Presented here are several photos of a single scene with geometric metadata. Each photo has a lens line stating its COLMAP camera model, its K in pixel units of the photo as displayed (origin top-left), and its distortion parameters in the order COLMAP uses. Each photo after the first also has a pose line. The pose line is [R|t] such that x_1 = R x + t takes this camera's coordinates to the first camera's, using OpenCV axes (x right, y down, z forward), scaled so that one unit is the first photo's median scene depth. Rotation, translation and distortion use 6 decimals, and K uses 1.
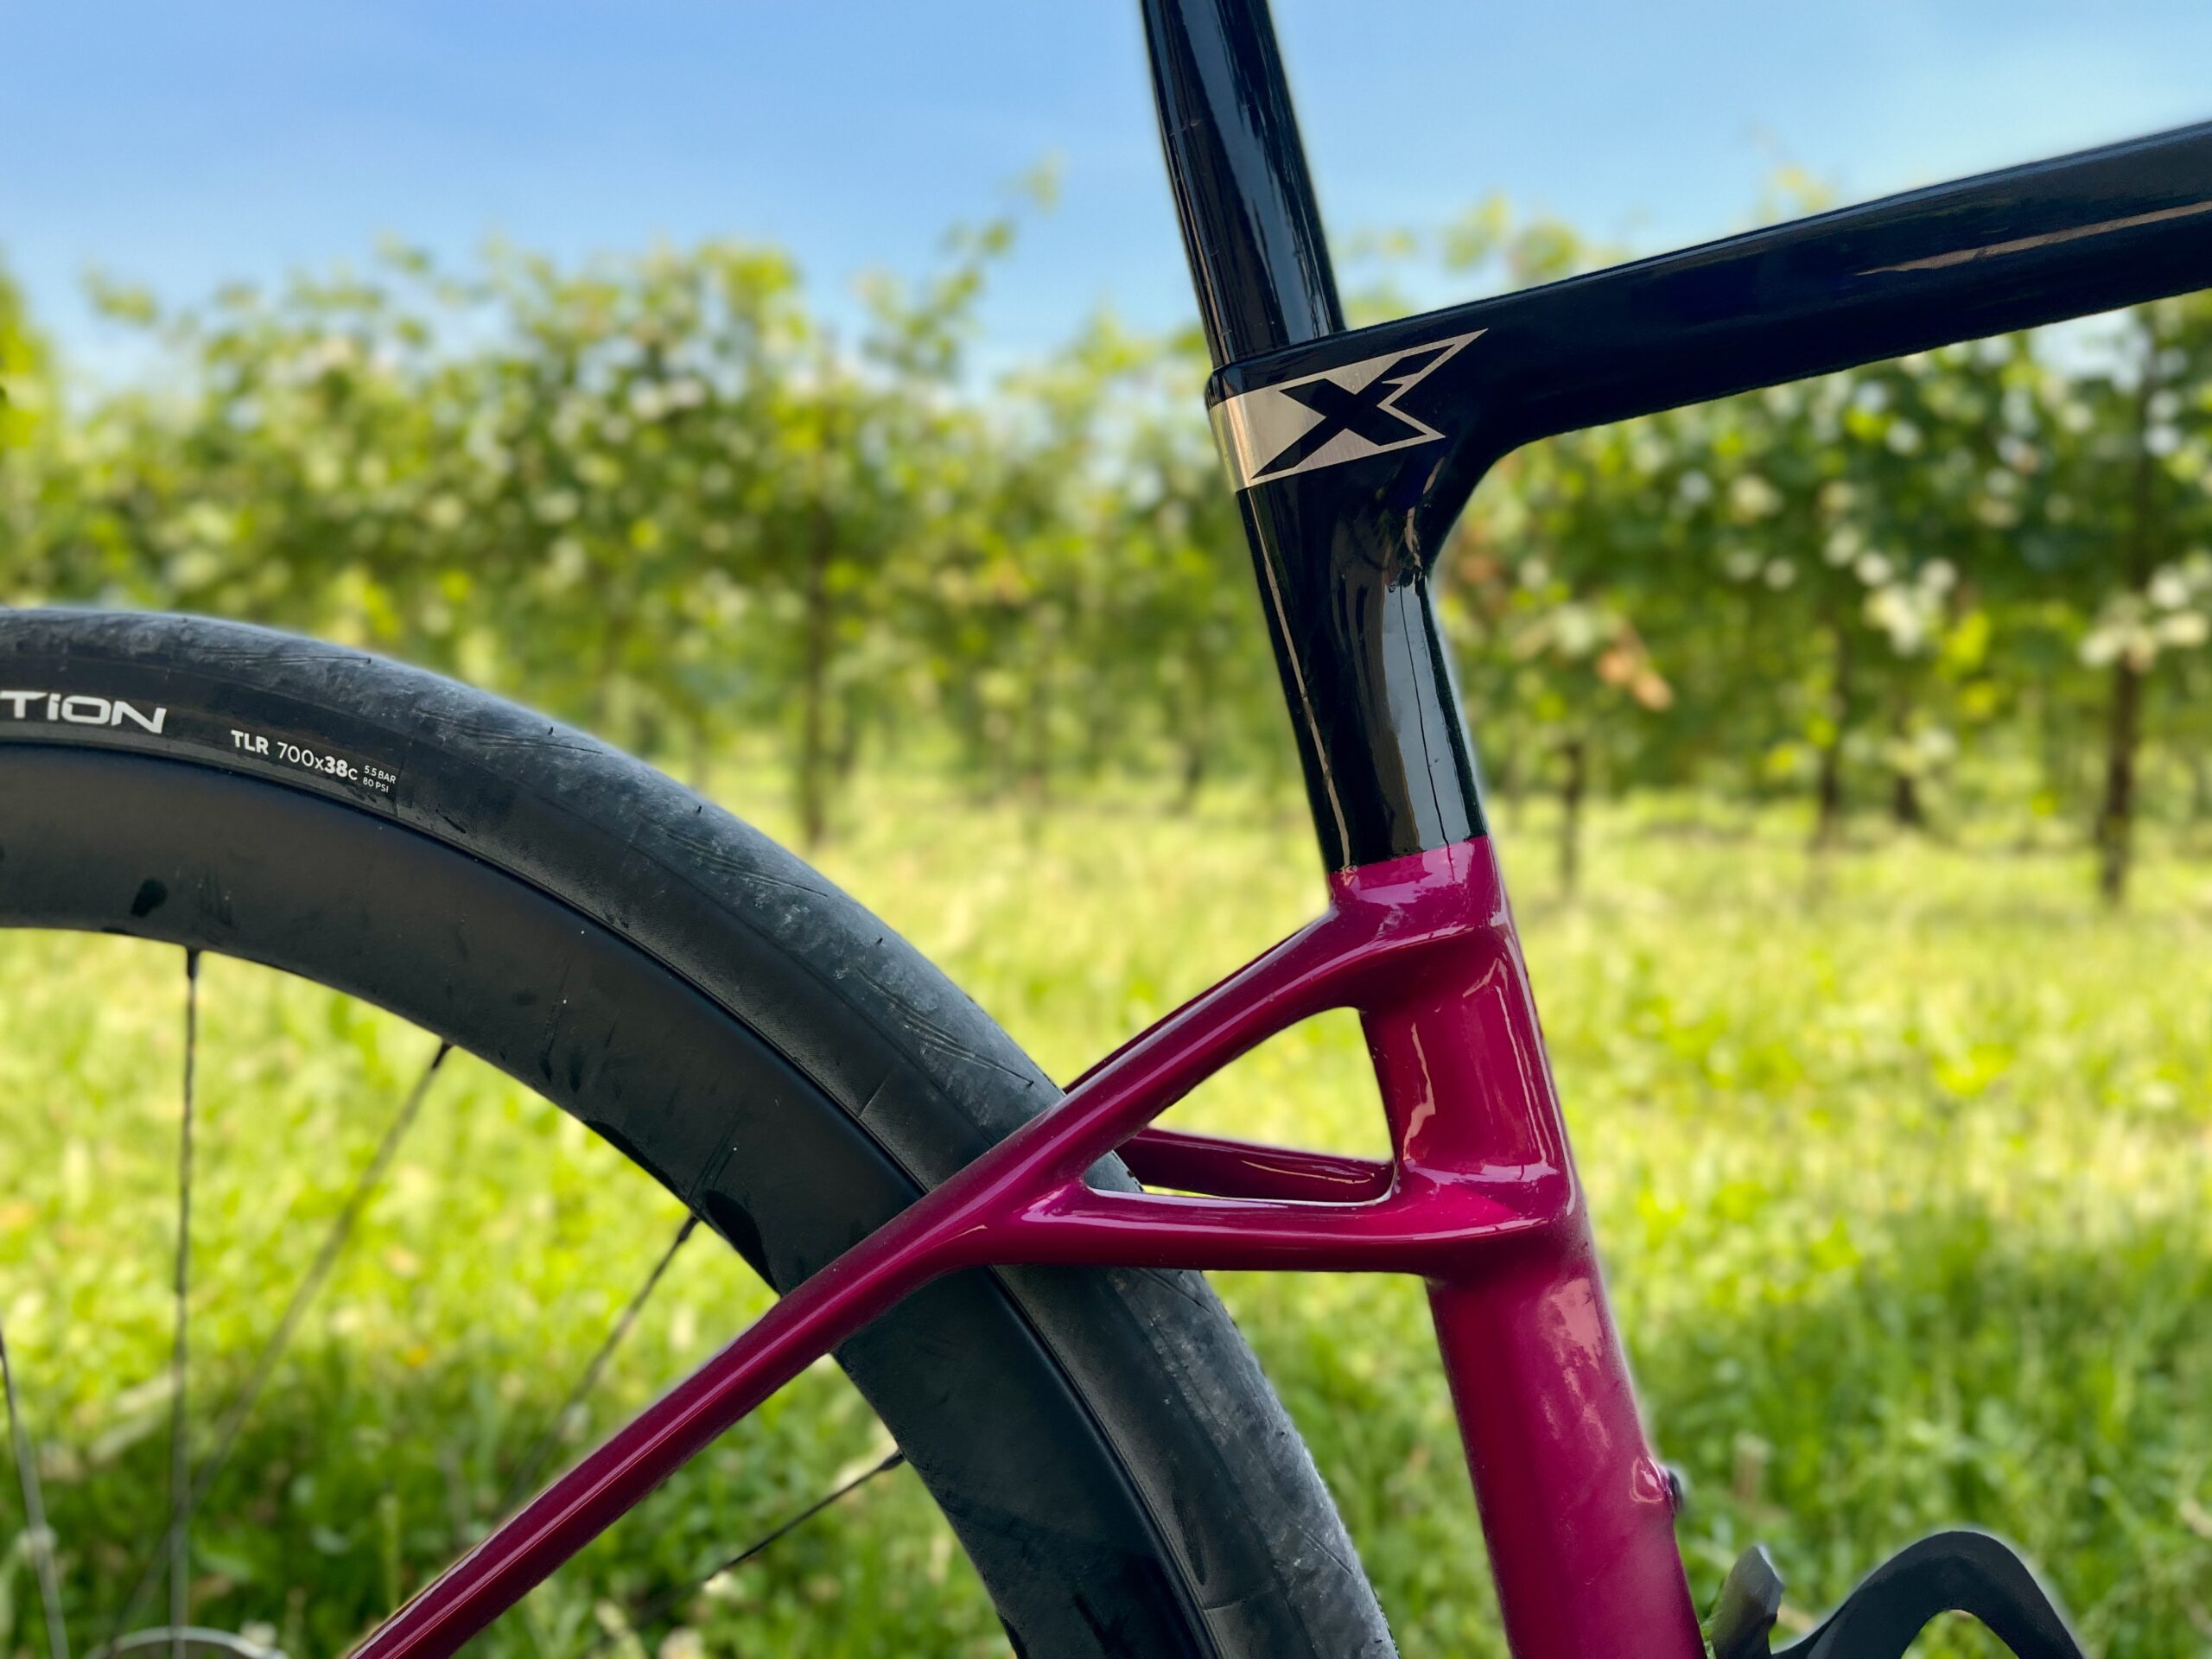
lens RADIAL K [[1676.7, 0, 1106.0], [0, 1676.7, 829.5], [0, 0, 1]] dist [0.093157, -0.131120]
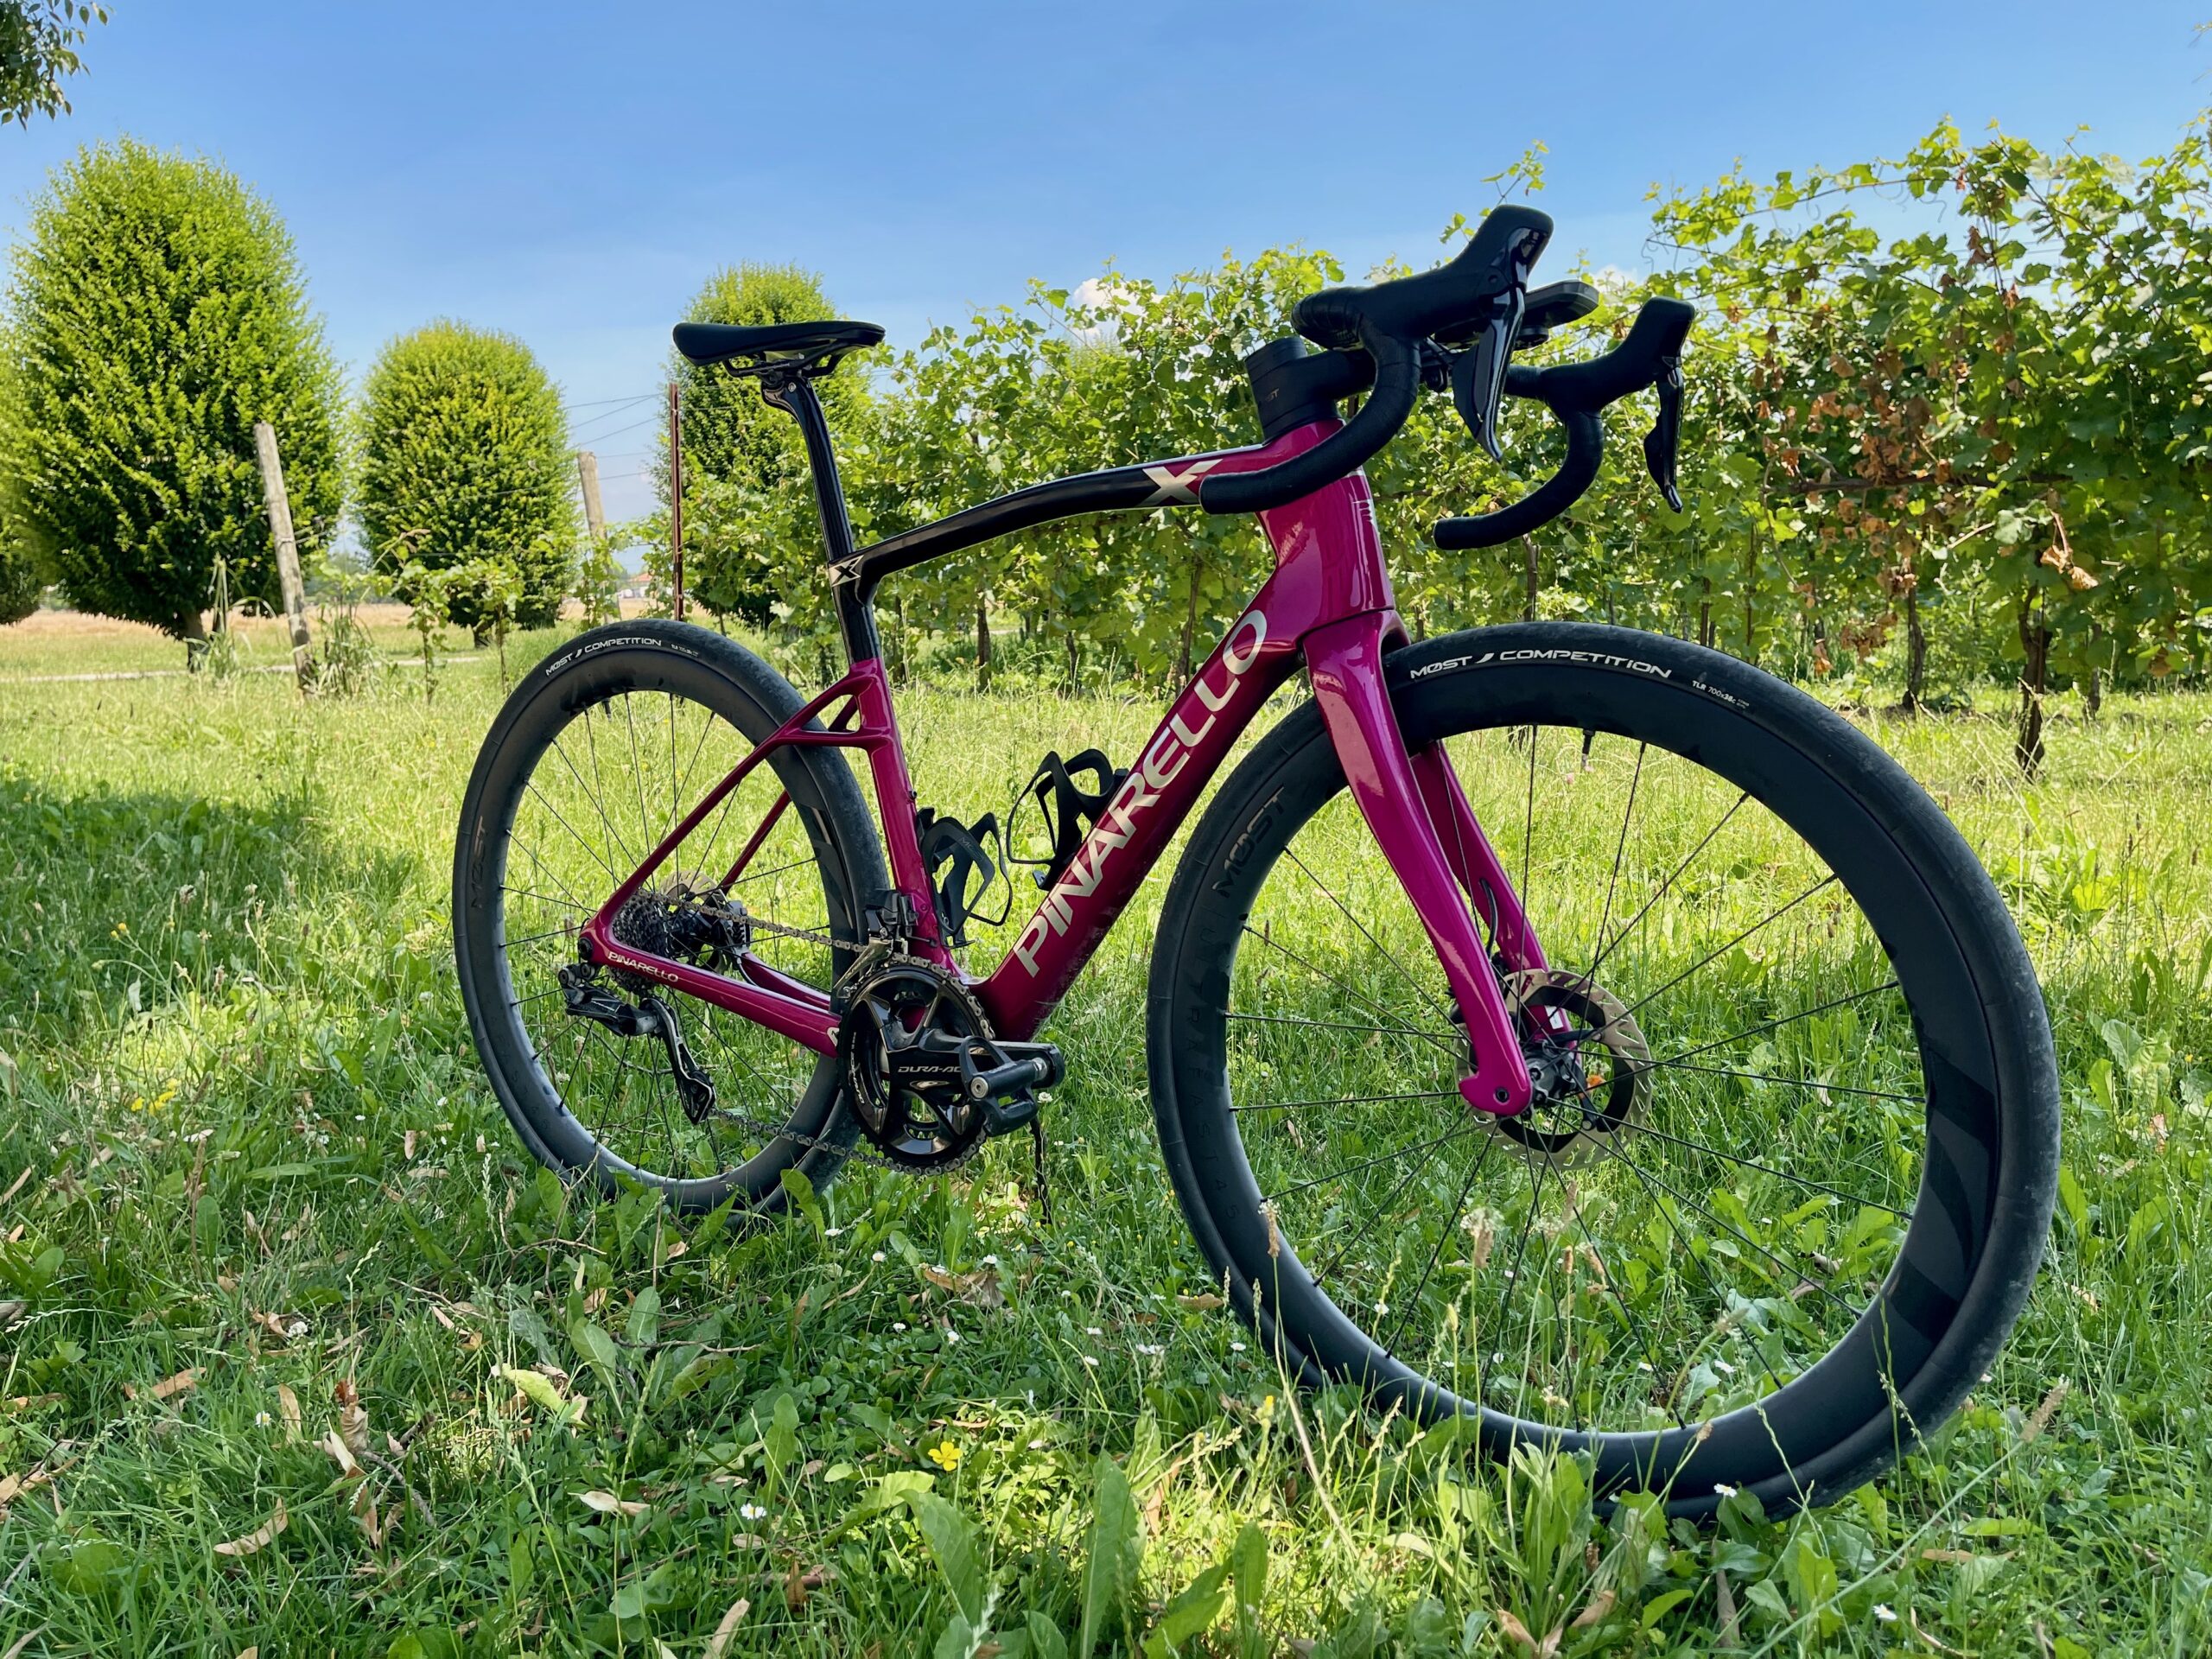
lens RADIAL K [[1672.0, 0, 1079.3], [0, 1672.0, 825.6], [0, 0, 1]] dist [0.110003, -0.143912]
pose [[0.906122, 0.013846, -0.422790, 0.200509], [0.005686, 0.998975, 0.044902, 0.019267], [0.422978, -0.043091, 0.905115, -0.226487]]
